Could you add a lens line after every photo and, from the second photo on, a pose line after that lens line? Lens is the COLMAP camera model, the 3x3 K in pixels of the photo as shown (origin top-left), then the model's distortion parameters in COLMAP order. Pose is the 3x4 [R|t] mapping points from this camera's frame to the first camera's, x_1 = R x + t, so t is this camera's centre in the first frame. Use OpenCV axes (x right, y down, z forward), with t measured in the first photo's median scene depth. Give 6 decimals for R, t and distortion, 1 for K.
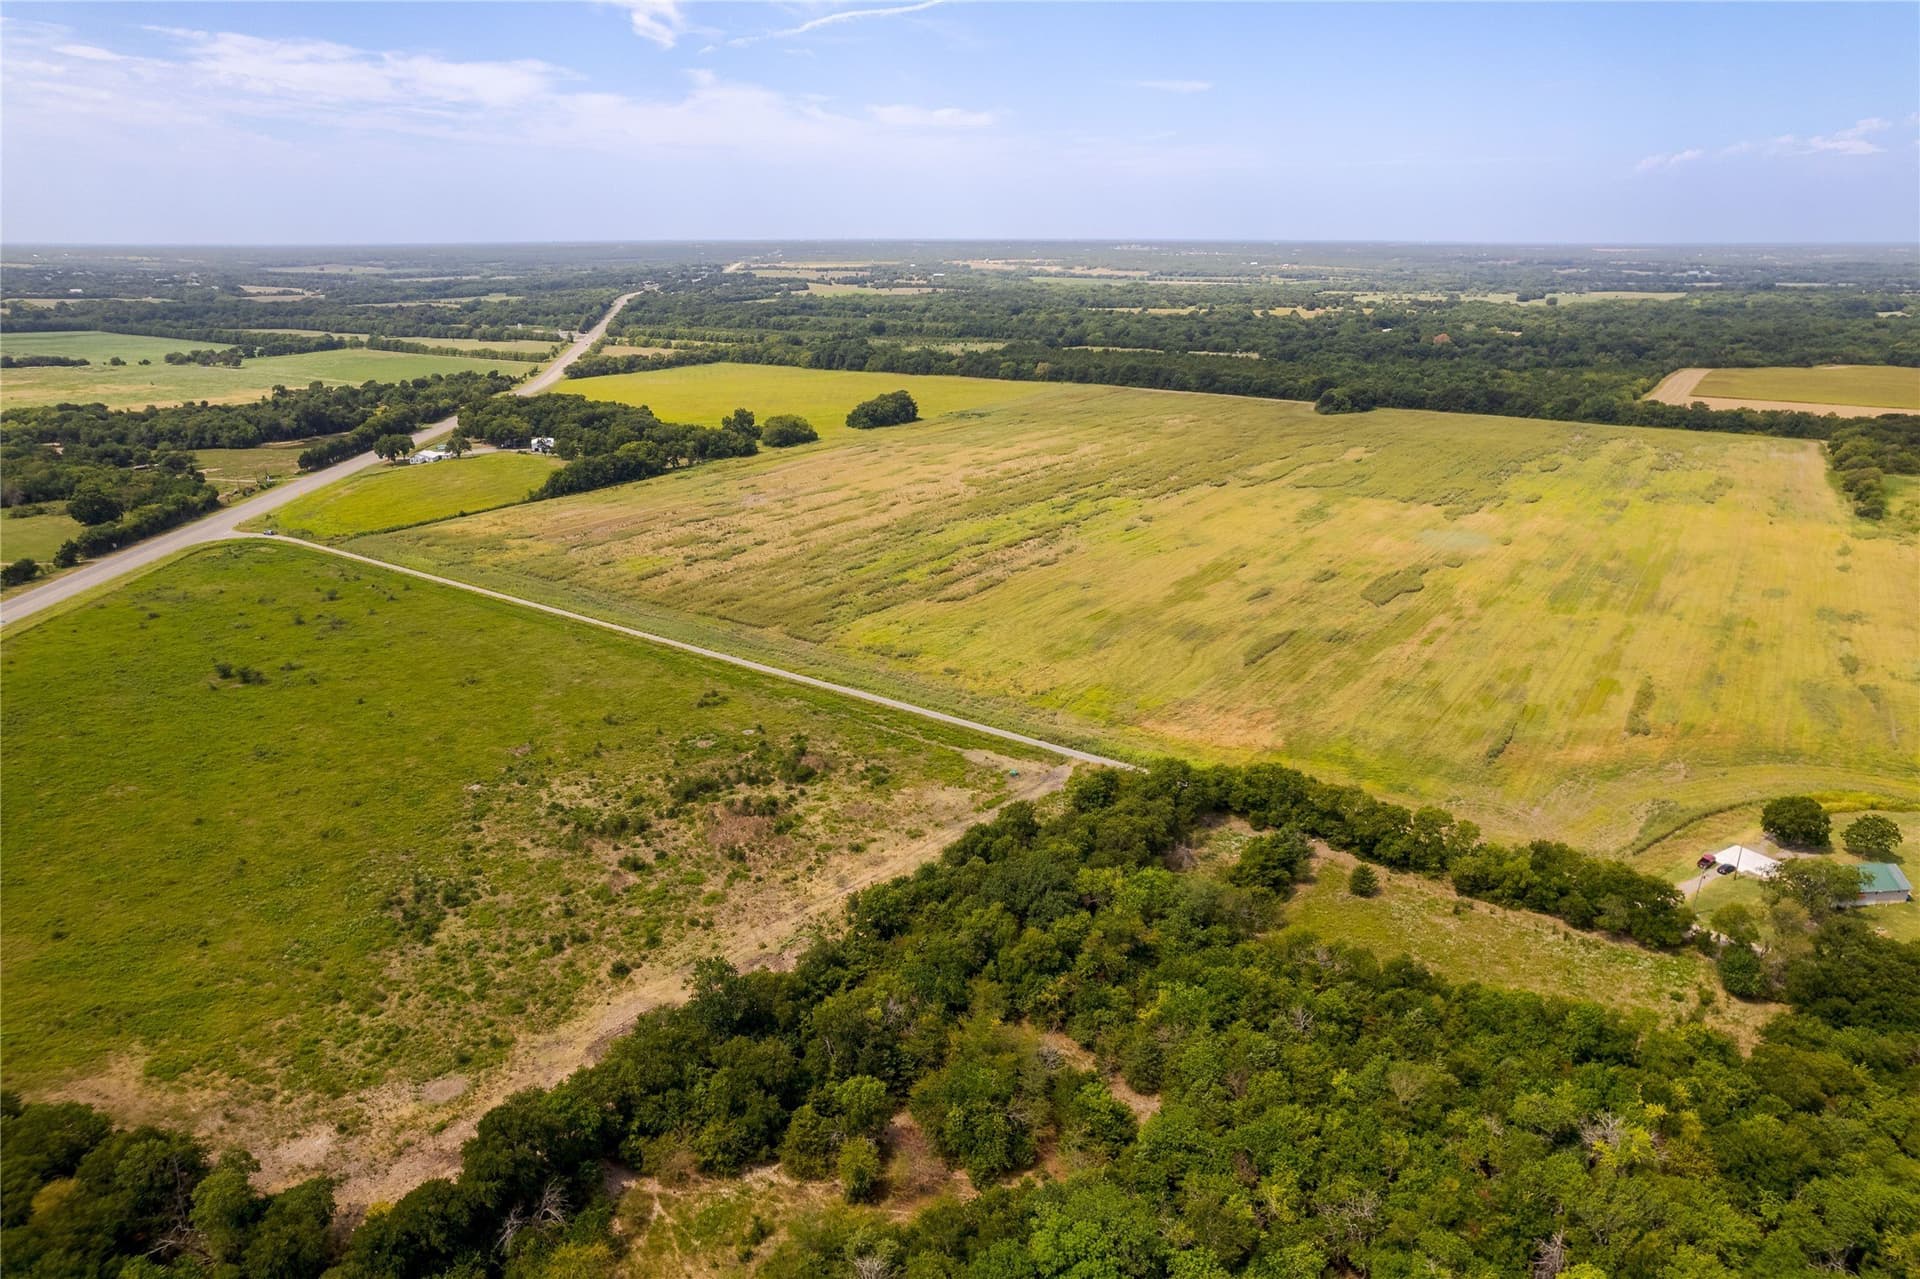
lens RADIAL K [[1233.5, 0, 967.2], [0, 1233.5, 624.2], [0, 0, 1]] dist [-0.081064, 0.094462]
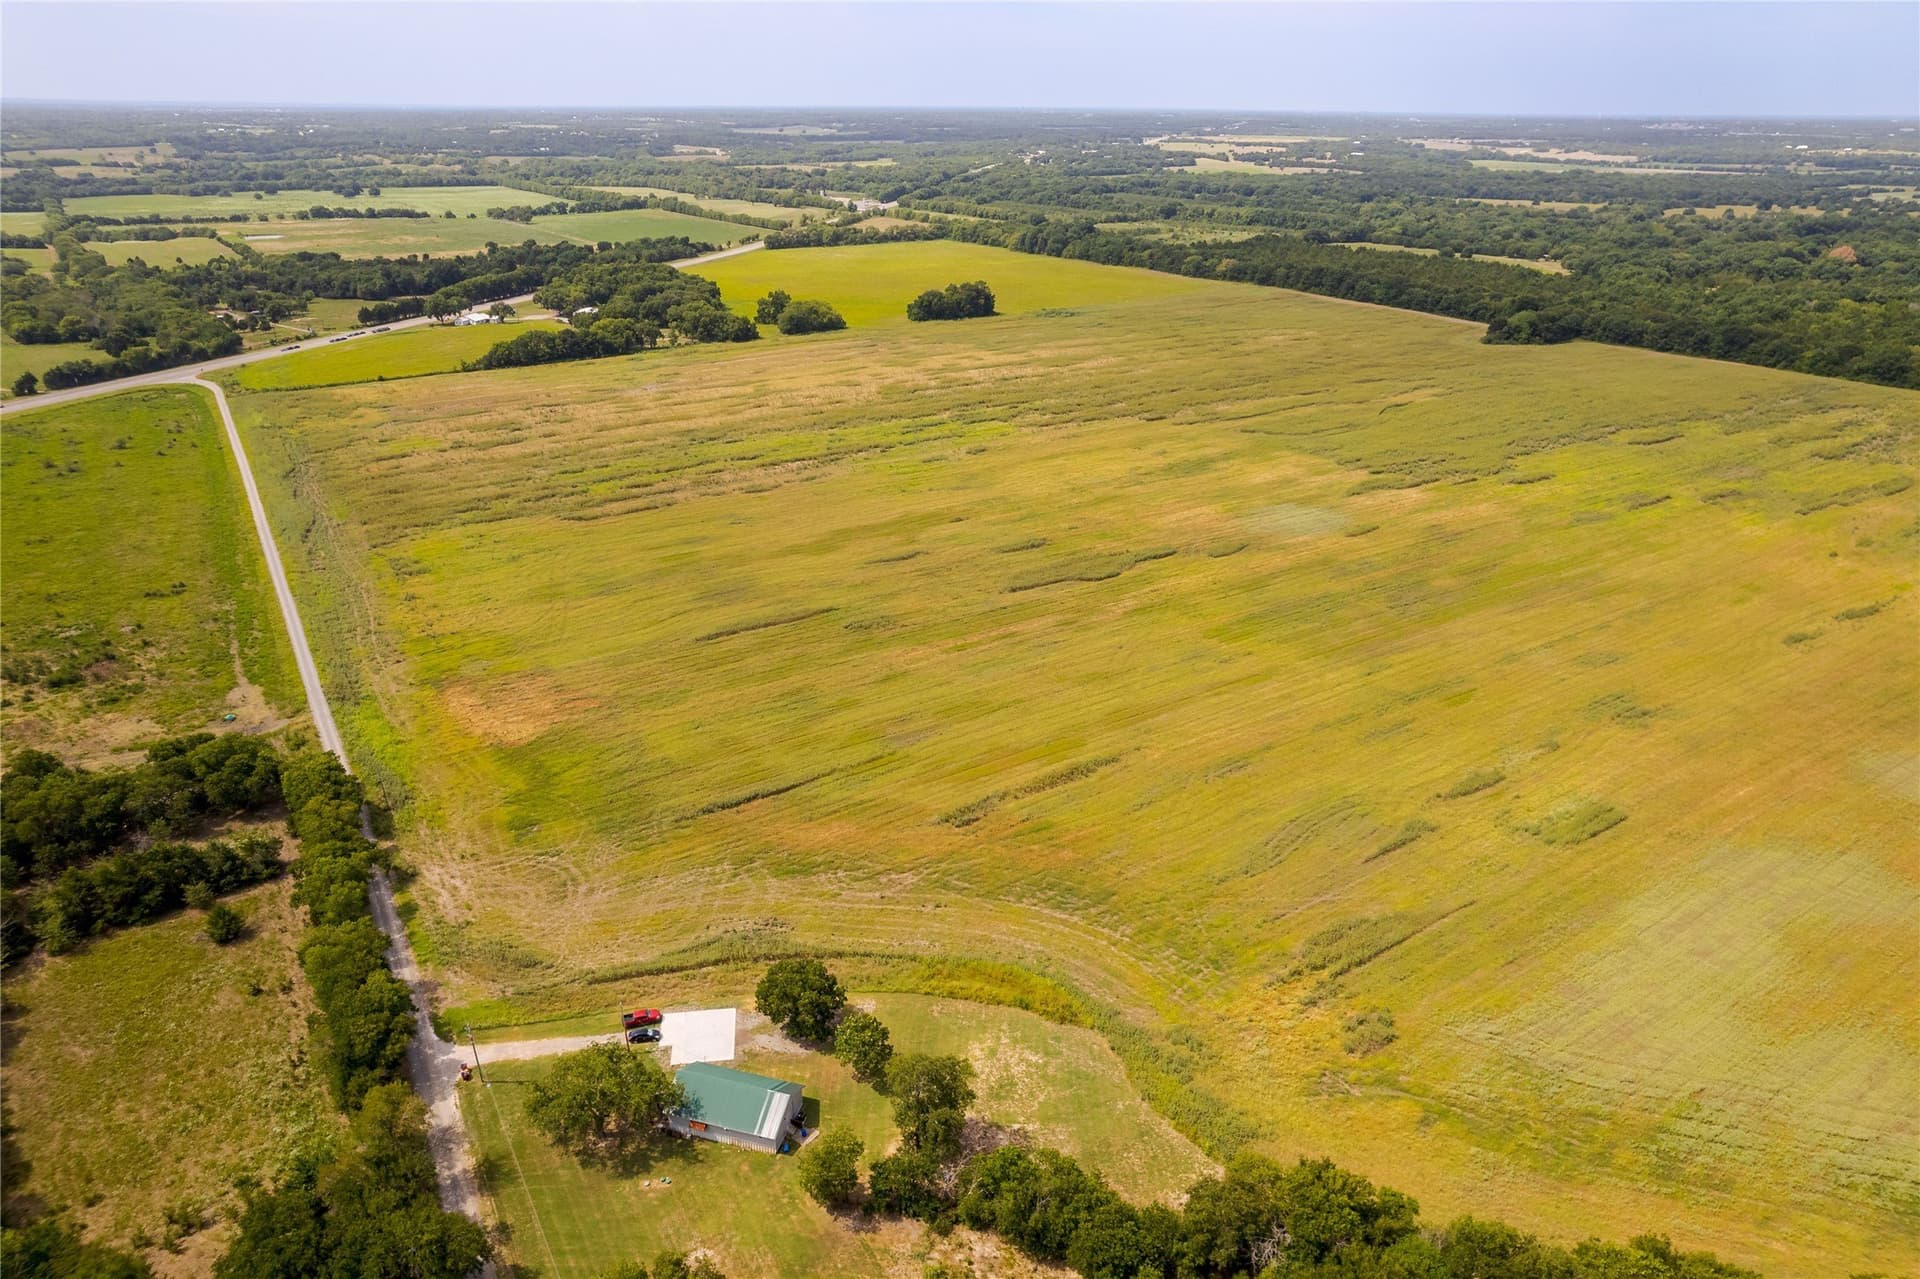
lens RADIAL K [[1259.5, 0, 968.8], [0, 1259.5, 638.0], [0, 0, 1]] dist [-0.078815, 0.089948]
pose [[0.926528, 0.155585, -0.342548, 0.316933], [-0.121514, 0.985441, 0.118914, -0.042178], [0.356062, -0.068553, 0.931944, 0.127312]]
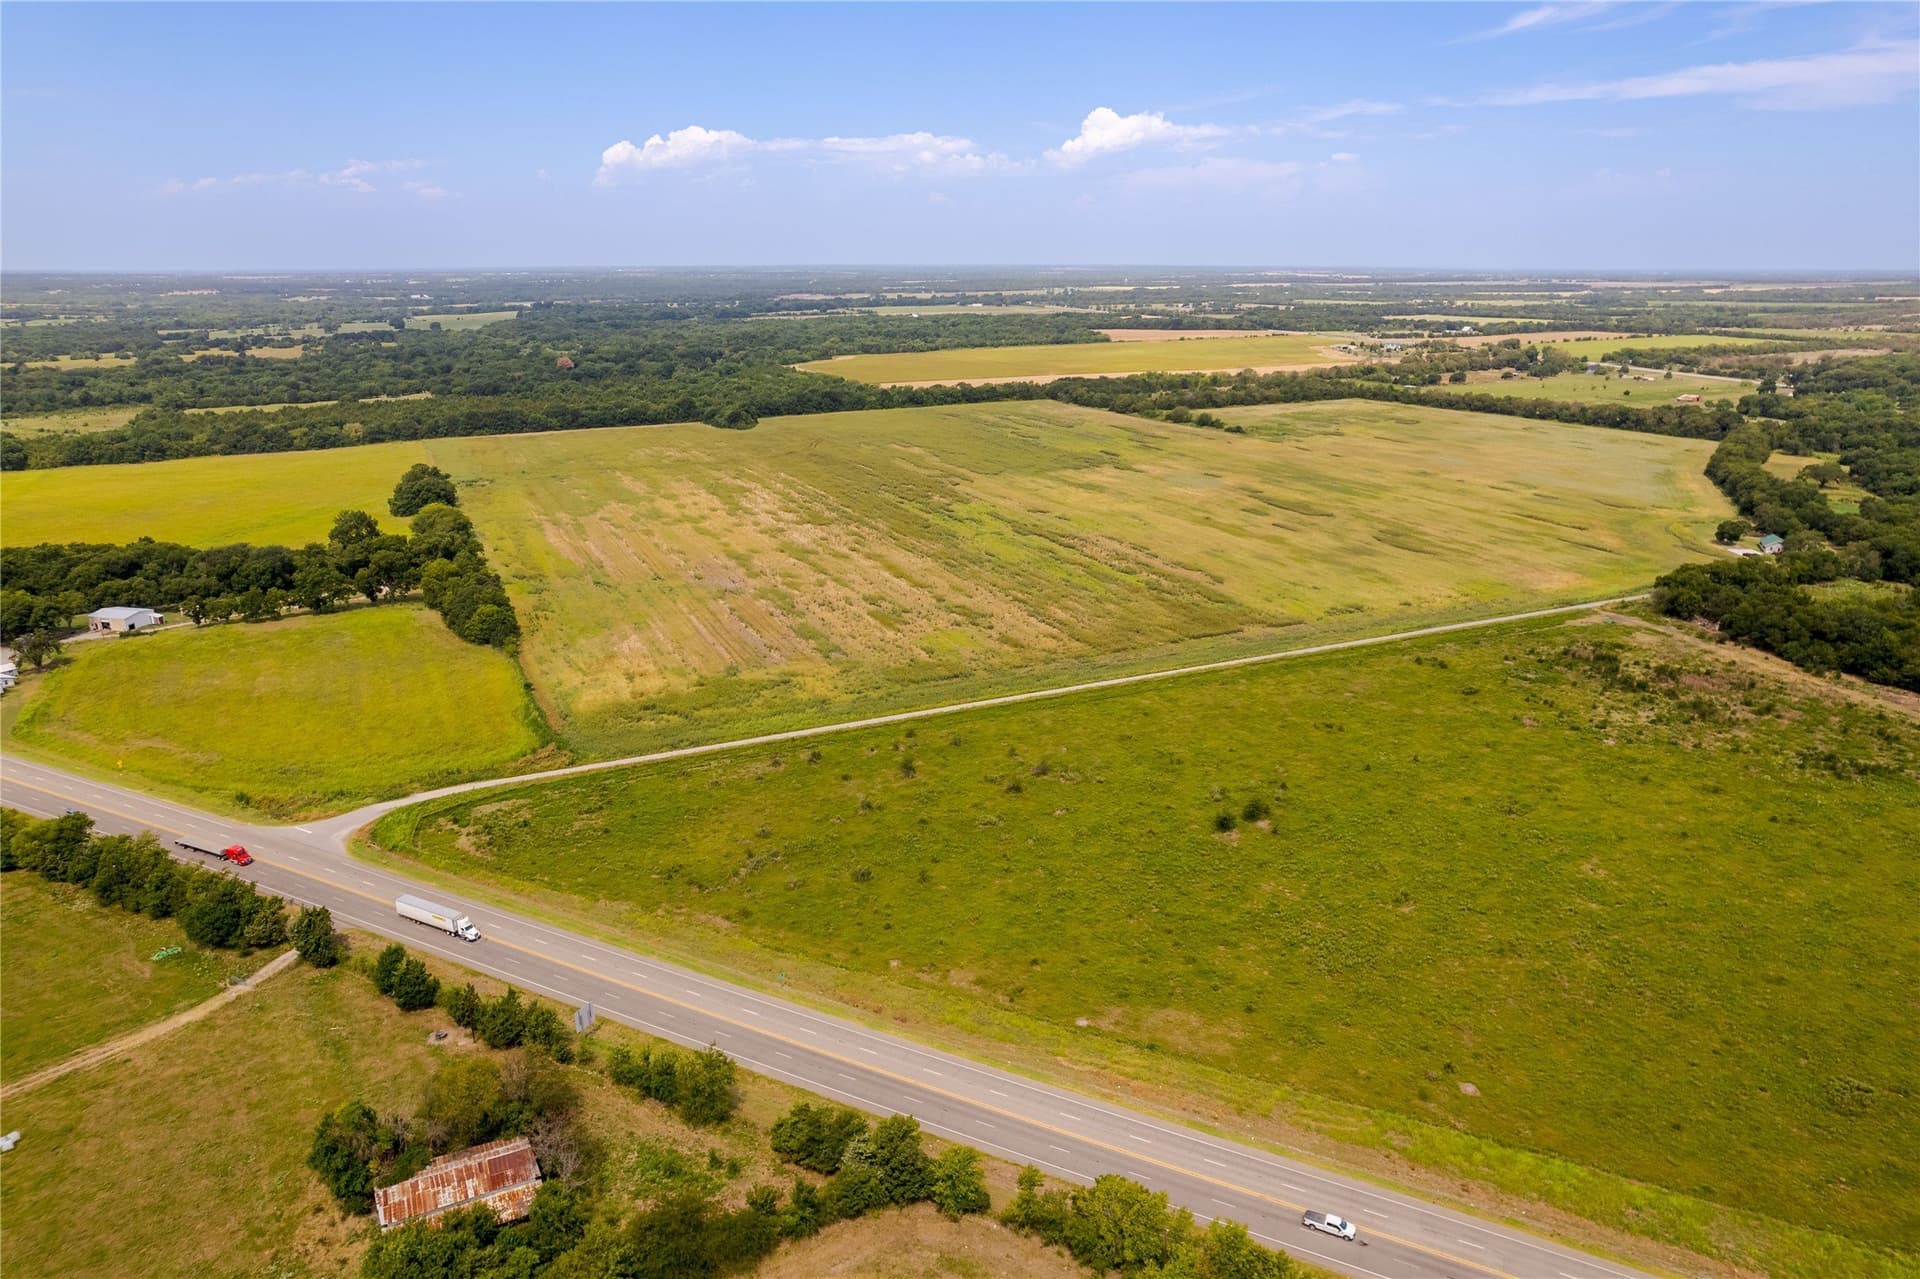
lens RADIAL K [[1229.3, 0, 968.0], [0, 1229.3, 642.2], [0, 0, 1]] dist [-0.076415, 0.085262]
pose [[0.503811, -0.261033, 0.823430, -0.592618], [0.265716, 0.953861, 0.139804, -0.101584], [-0.821931, 0.148363, 0.549926, 0.309874]]
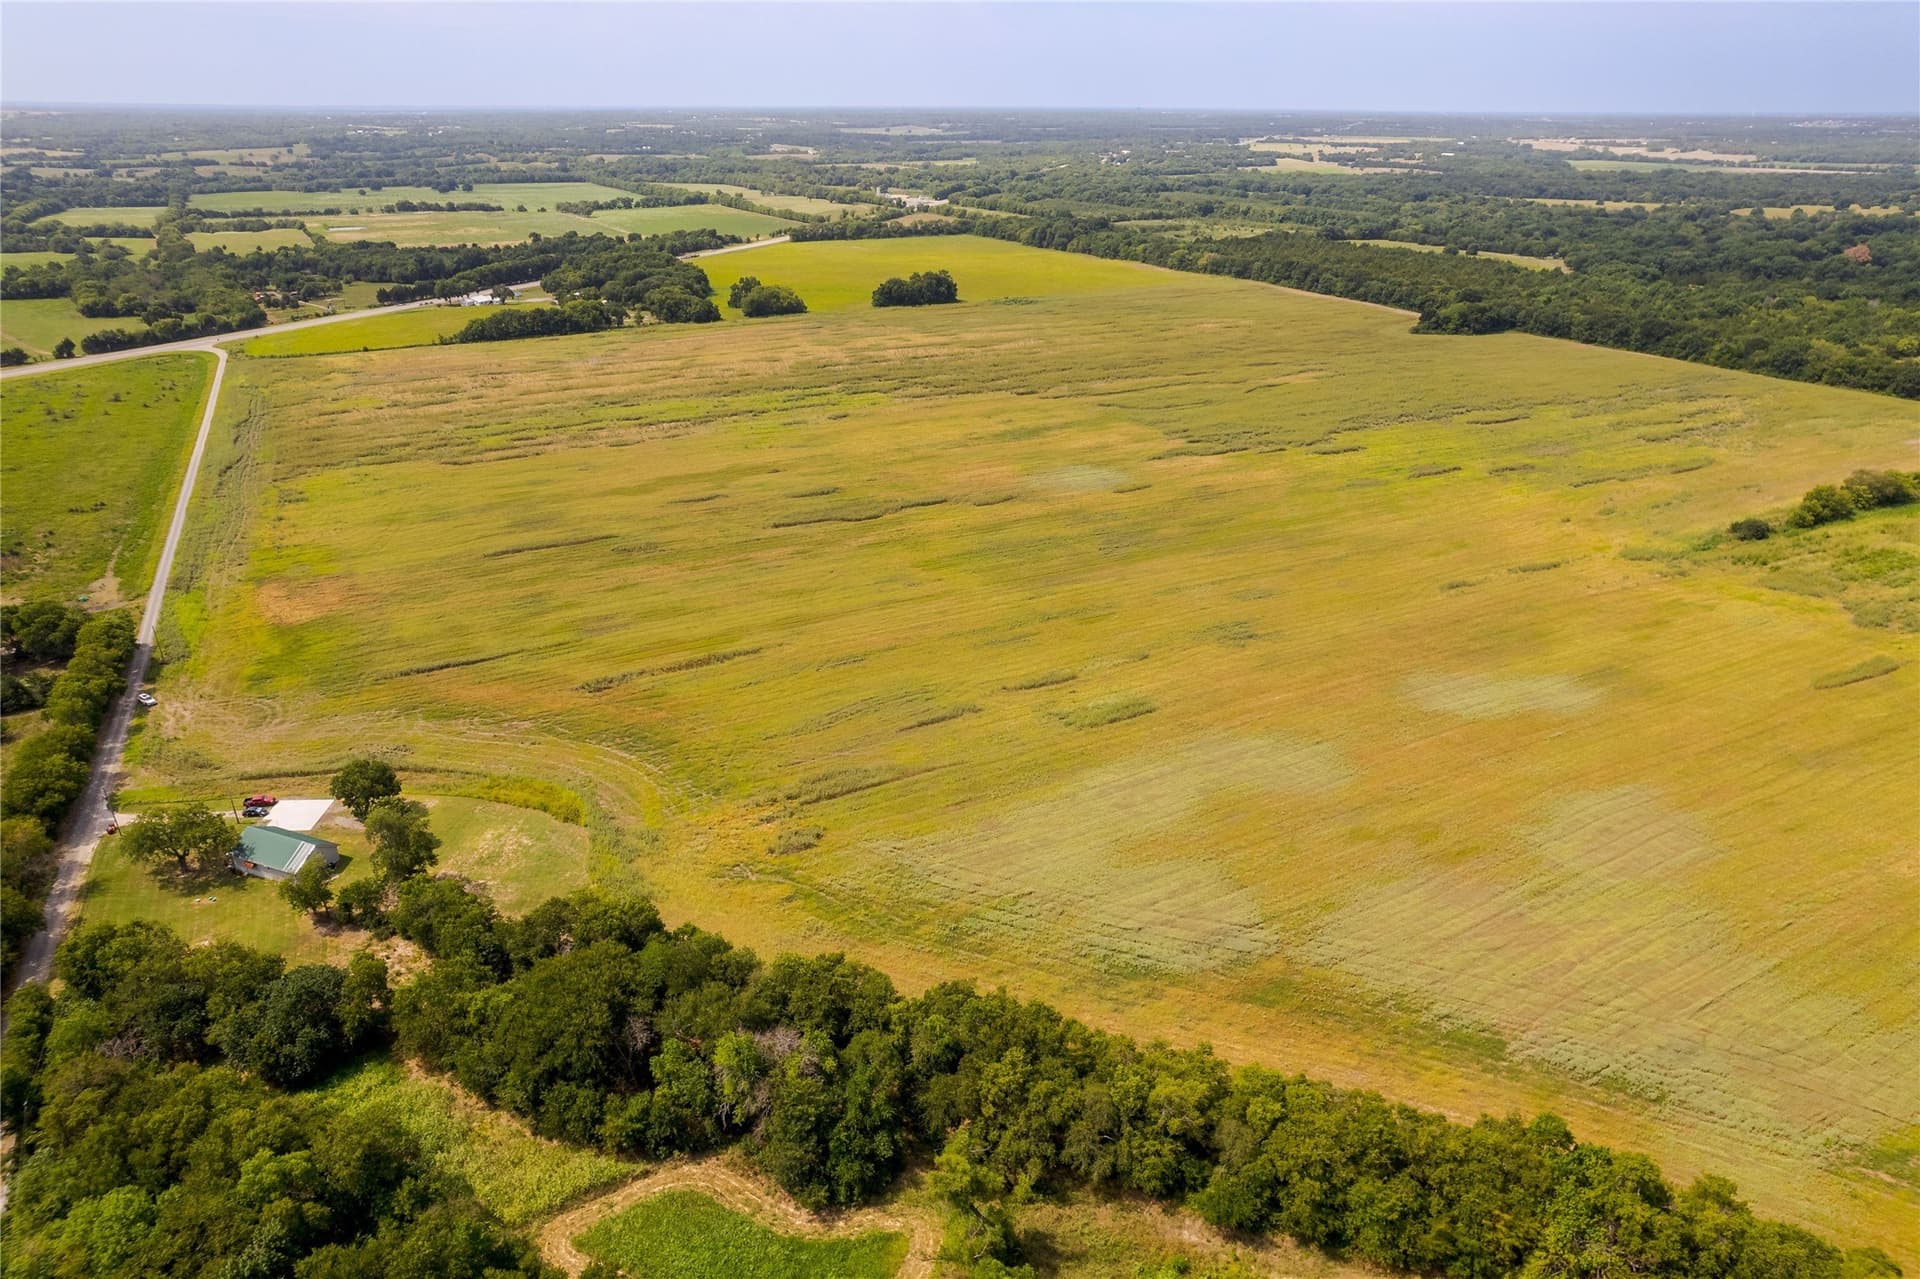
lens RADIAL K [[1263.6, 0, 968.6], [0, 1263.6, 638.7], [0, 0, 1]] dist [-0.082009, 0.095260]
pose [[0.885521, 0.187483, -0.425092, 0.465134], [-0.145255, 0.980817, 0.129997, -0.040846], [0.441310, -0.053369, 0.895767, 0.124344]]
